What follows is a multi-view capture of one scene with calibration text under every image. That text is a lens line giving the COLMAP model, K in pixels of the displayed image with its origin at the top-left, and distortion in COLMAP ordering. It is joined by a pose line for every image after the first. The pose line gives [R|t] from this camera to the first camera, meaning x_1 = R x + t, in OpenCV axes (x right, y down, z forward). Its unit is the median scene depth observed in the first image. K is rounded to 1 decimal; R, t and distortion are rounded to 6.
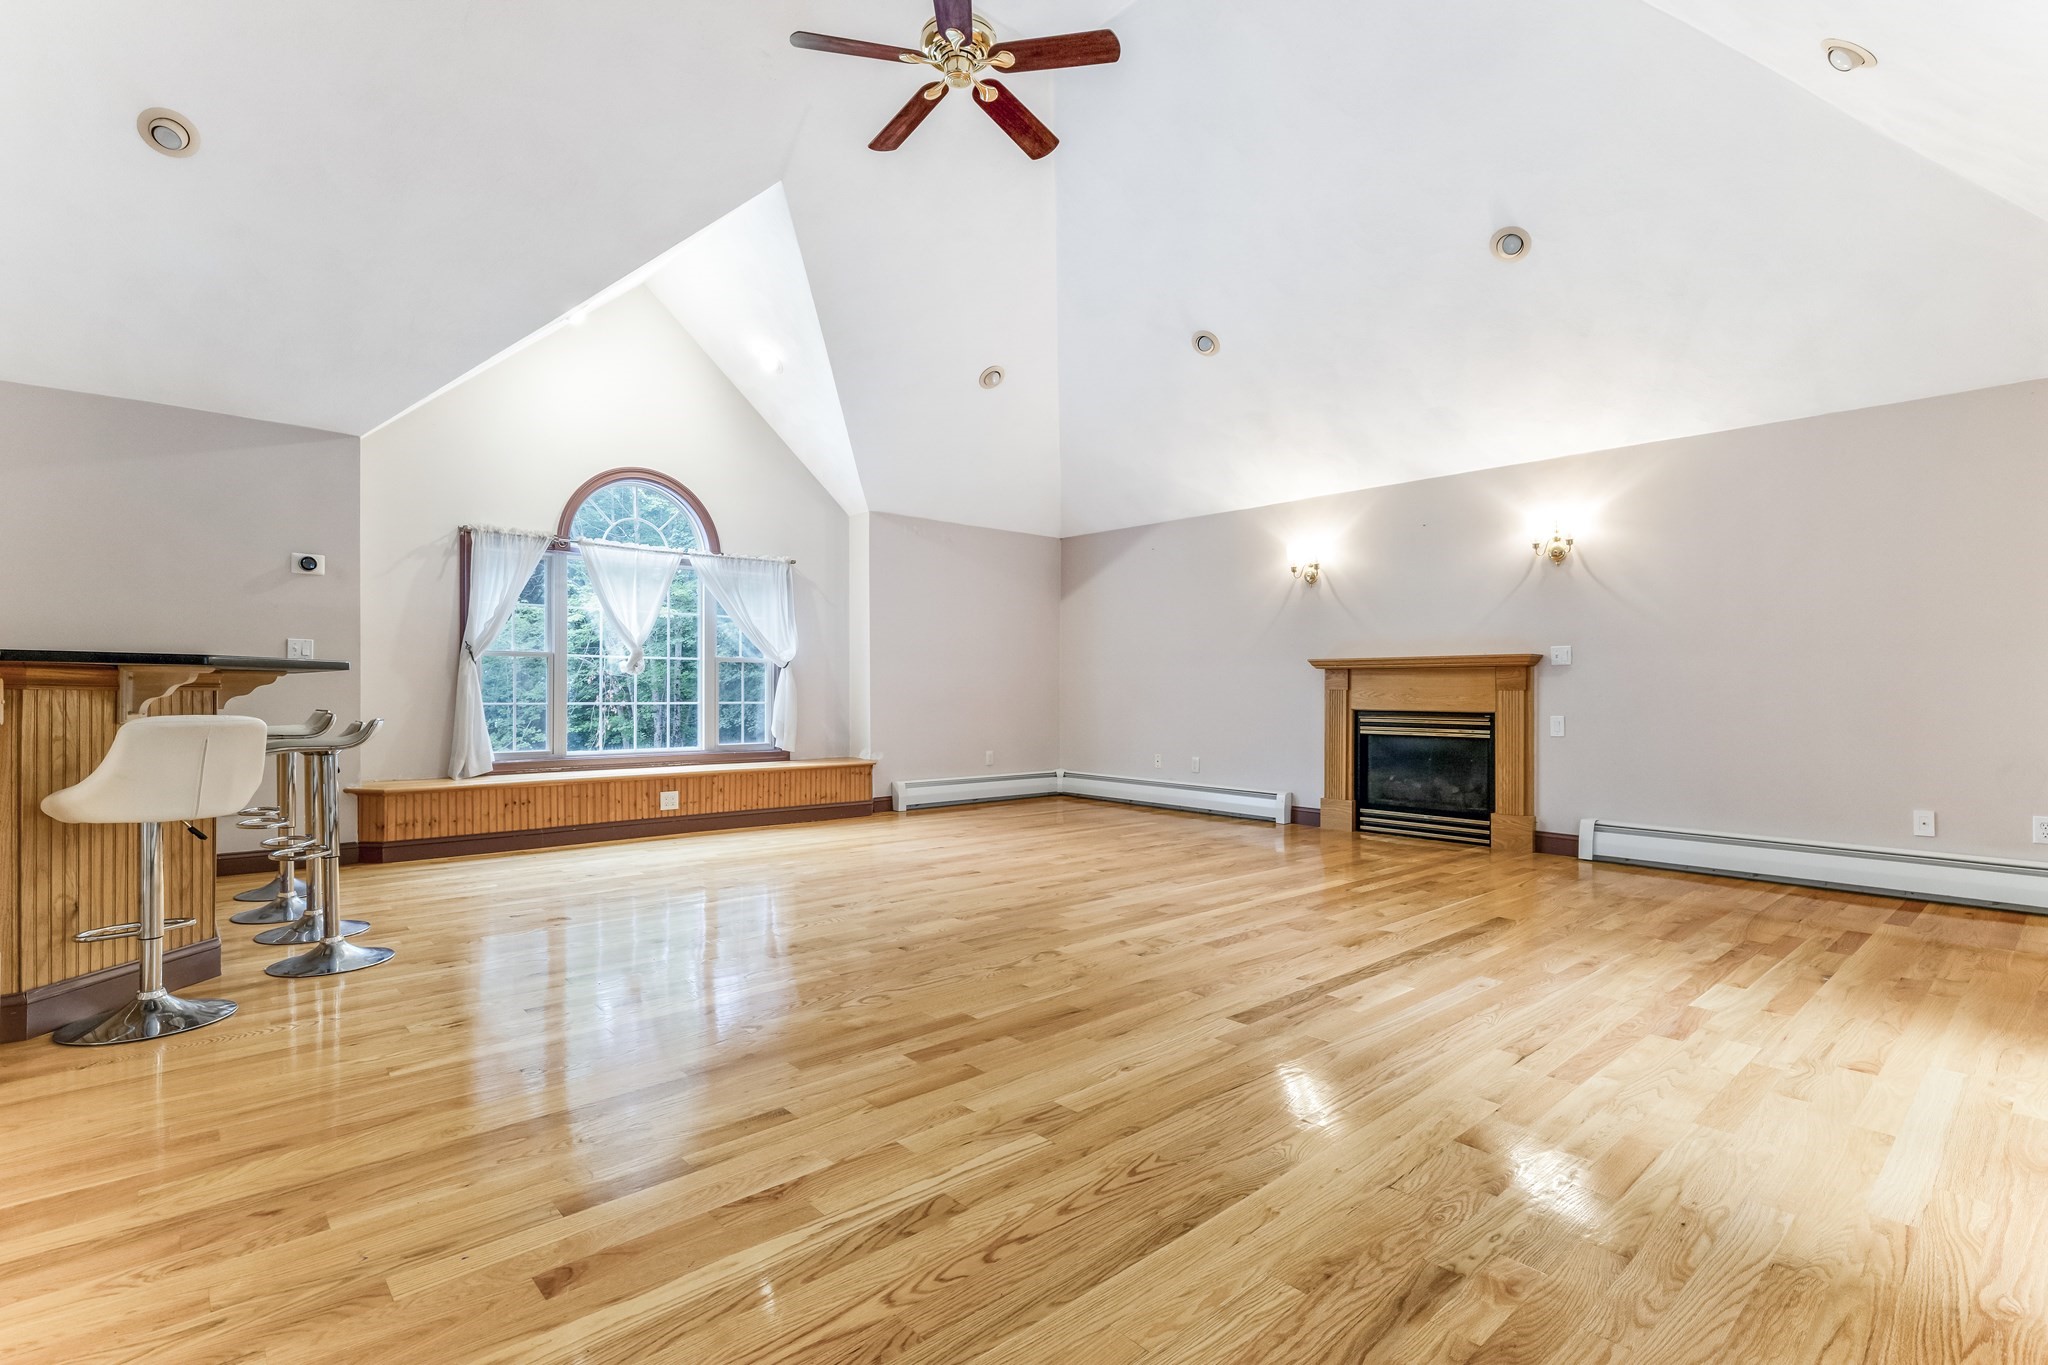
lens RADIAL K [[1002.6, 0, 1121.0], [0, 1002.6, 702.6], [0, 0, 1]] dist [0.001531, -0.000642]
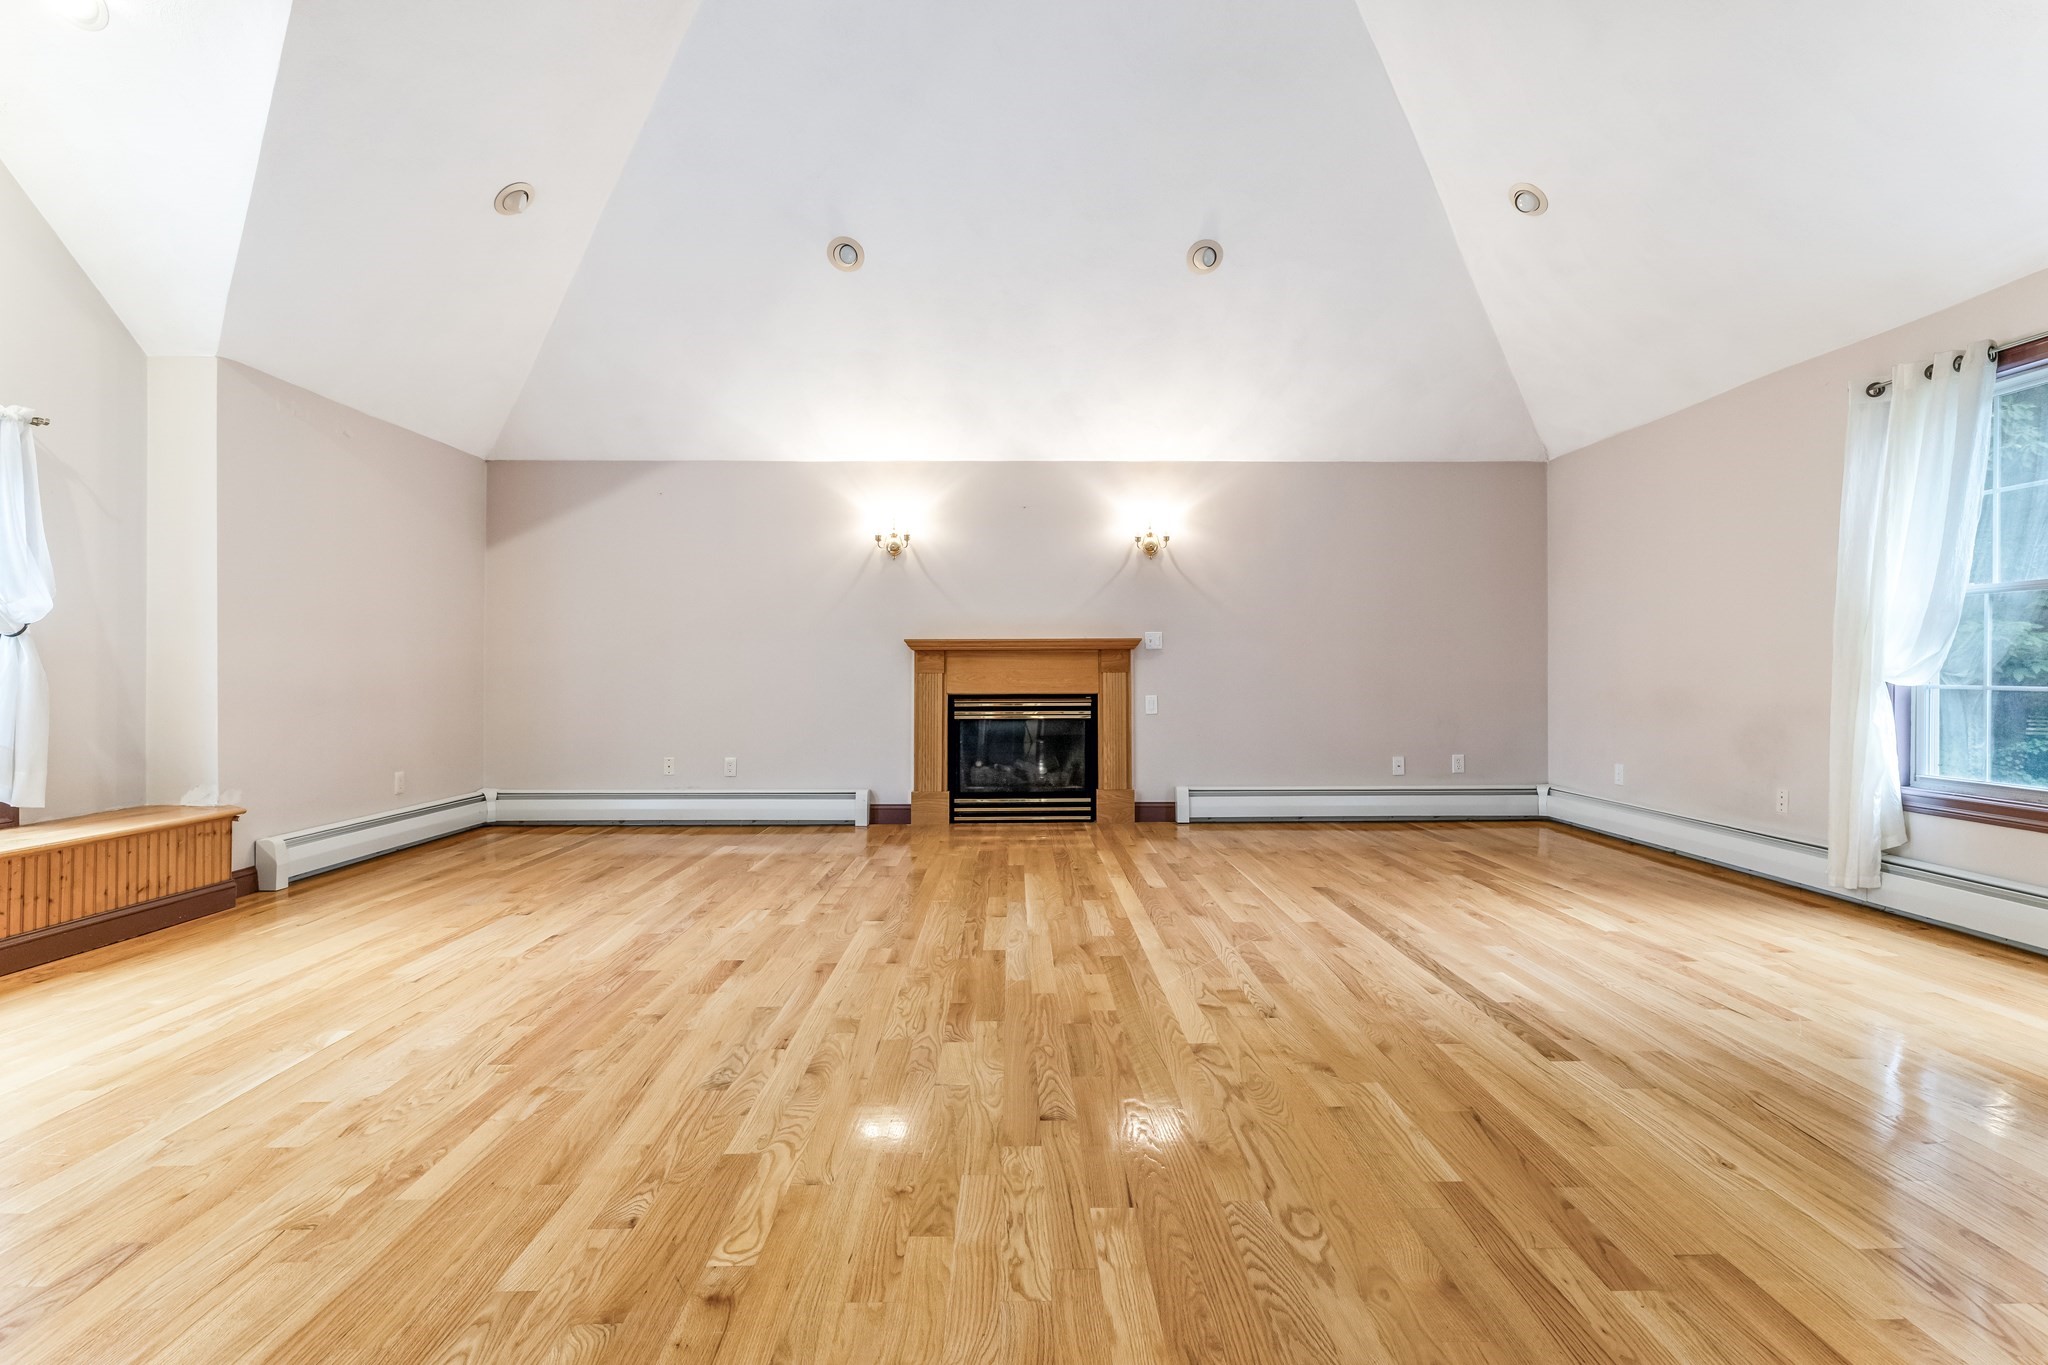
lens RADIAL K [[922.7, 0, 1084.9], [0, 922.7, 666.9], [0, 0, 1]] dist [0.002877, 0.002811]
pose [[0.684598, -0.002036, 0.728918, -0.336112], [0.015841, 0.999801, -0.012085, -0.006359], [-0.728749, 0.019821, 0.684494, 0.343888]]
